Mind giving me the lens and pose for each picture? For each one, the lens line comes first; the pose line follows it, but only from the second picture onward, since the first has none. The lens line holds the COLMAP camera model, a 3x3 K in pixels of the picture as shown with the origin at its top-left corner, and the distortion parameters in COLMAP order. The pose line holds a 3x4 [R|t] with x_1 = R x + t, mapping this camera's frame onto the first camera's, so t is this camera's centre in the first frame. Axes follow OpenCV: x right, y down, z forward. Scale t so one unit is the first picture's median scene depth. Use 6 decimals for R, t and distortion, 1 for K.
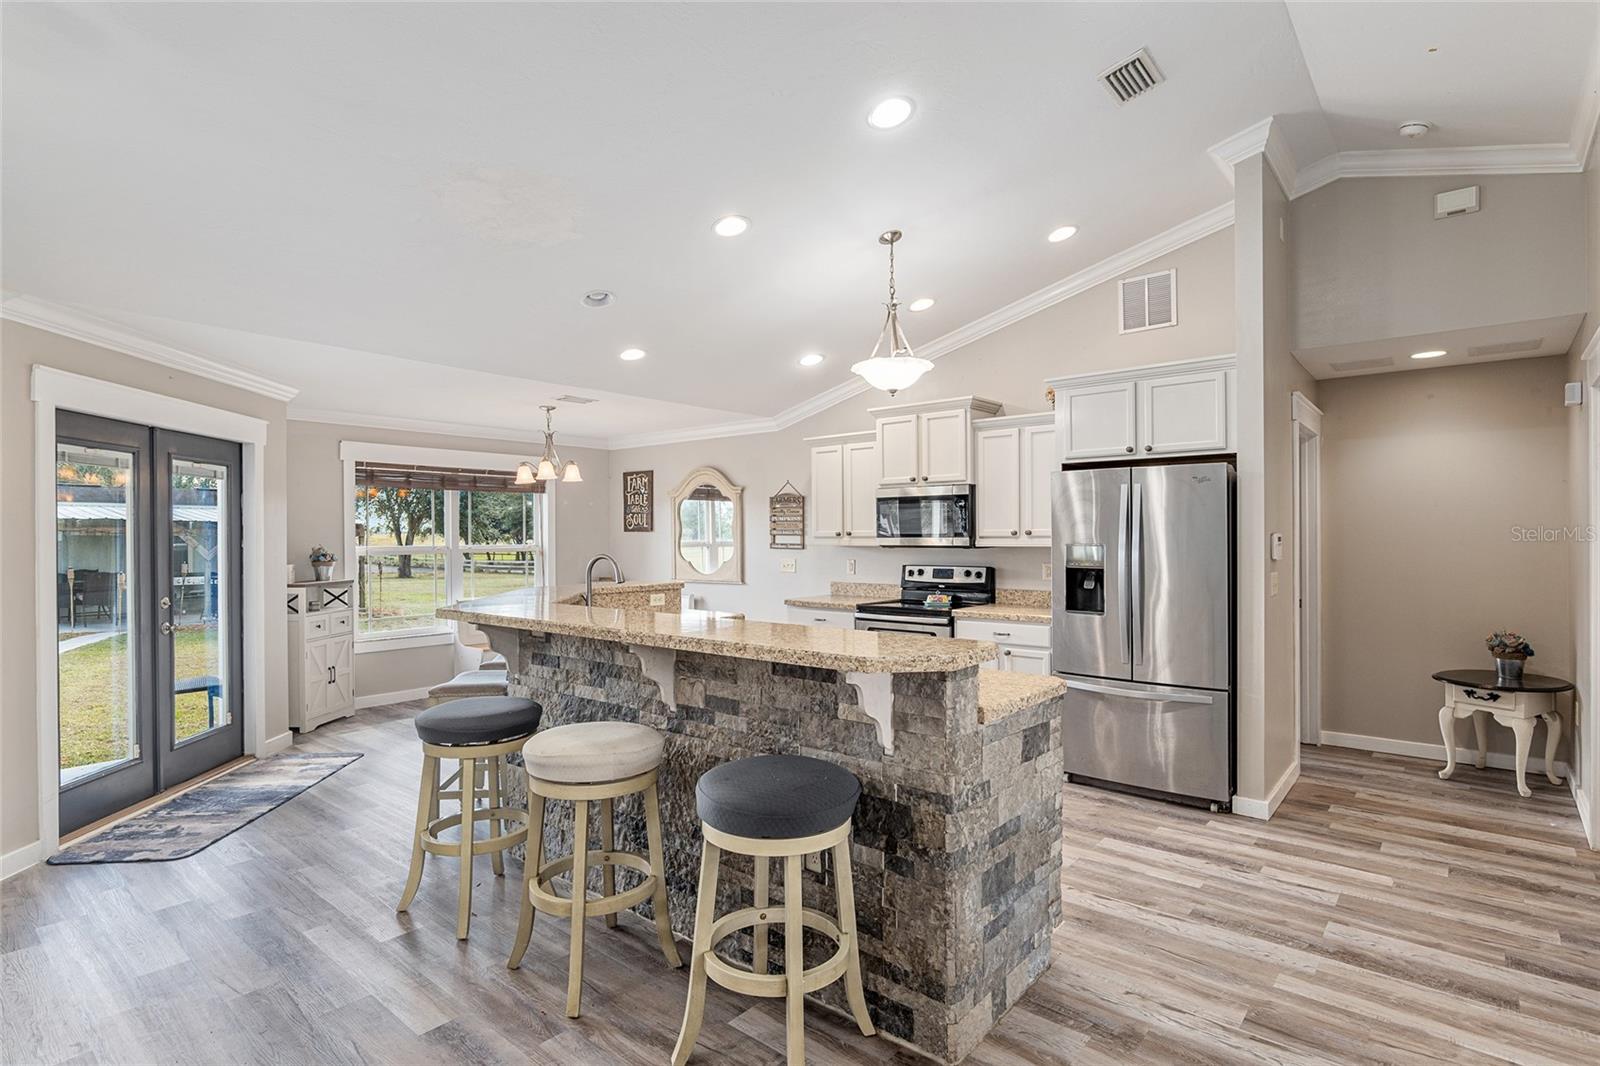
lens RADIAL K [[800.8, 0, 800.0], [0, 800.8, 533.0], [0, 0, 1]] dist [-0.007895, 0.000600]
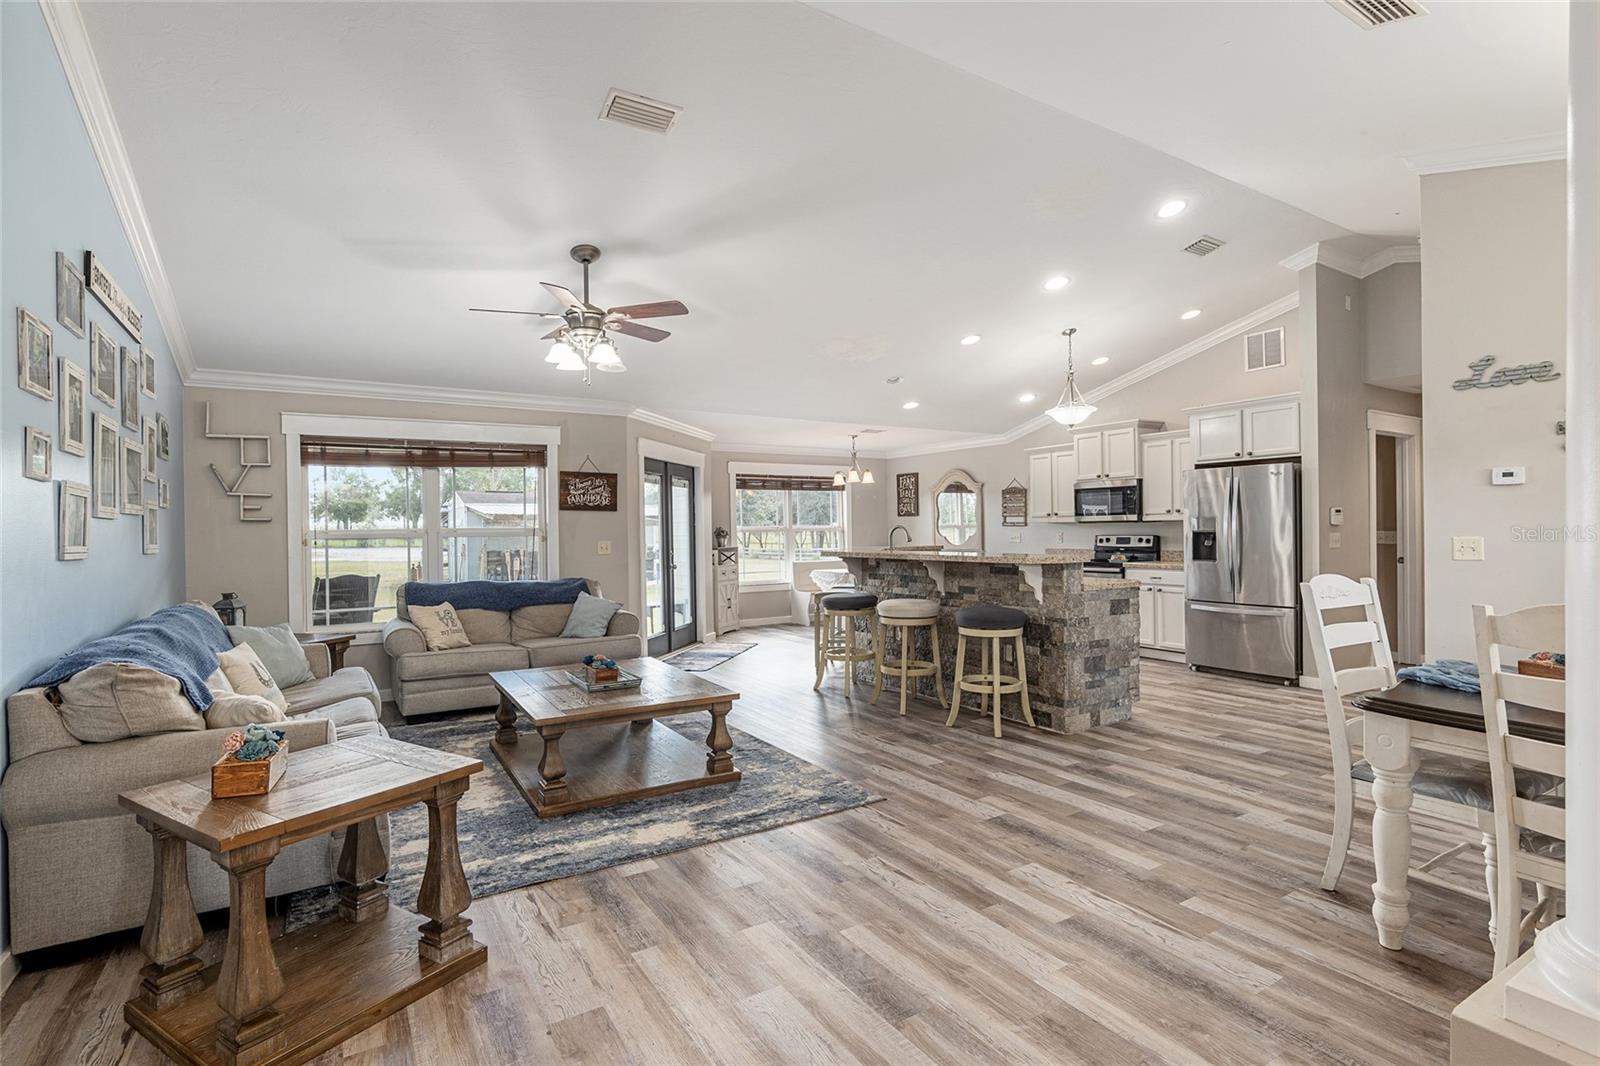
lens RADIAL K [[773.6, 0, 800.0], [0, 773.6, 533.0], [0, 0, 1]] dist [-0.010867, 0.001240]
pose [[0.951213, -0.006616, -0.308464, 0.068399], [0.010284, 0.999894, 0.010267, 0.021347], [0.308363, -0.012938, 0.951181, -0.644052]]
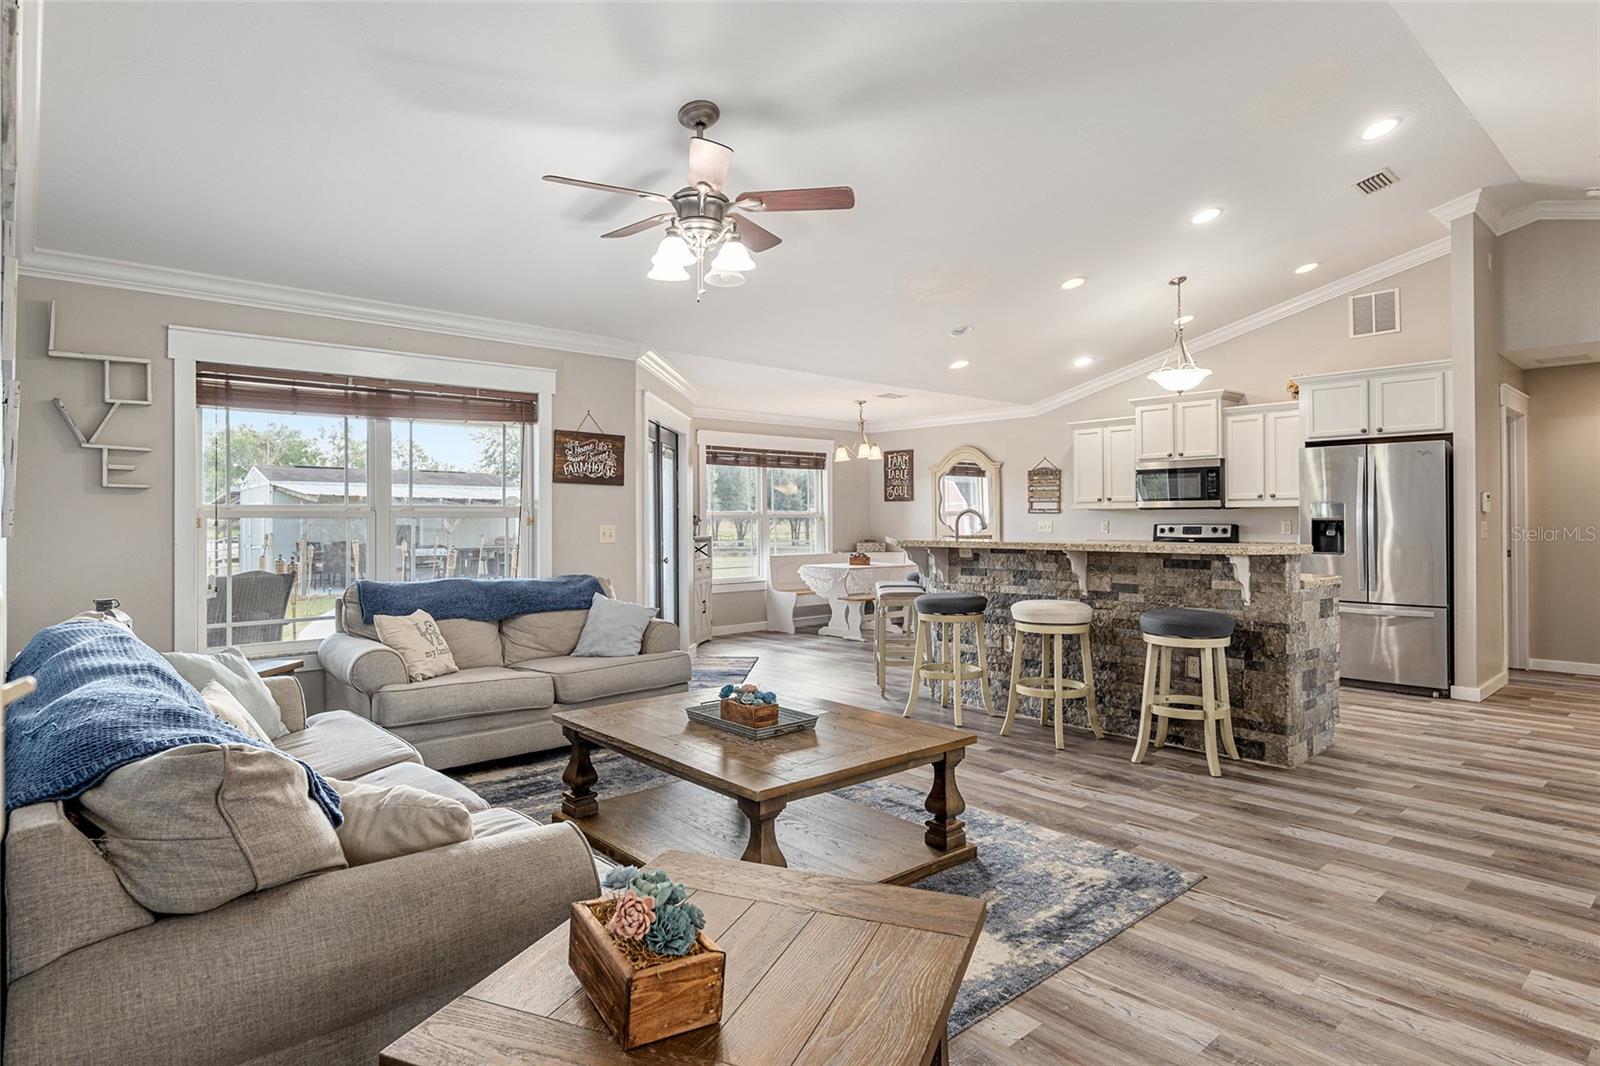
lens RADIAL K [[874.1, 0, 793.8], [0, 874.1, 512.7], [0, 0, 1]] dist [0.002628, -0.000946]
pose [[0.990265, -0.001176, -0.139188, -0.313256], [0.000753, 0.999995, -0.003091, 0.034416], [0.139191, 0.002956, 0.990261, -0.552963]]
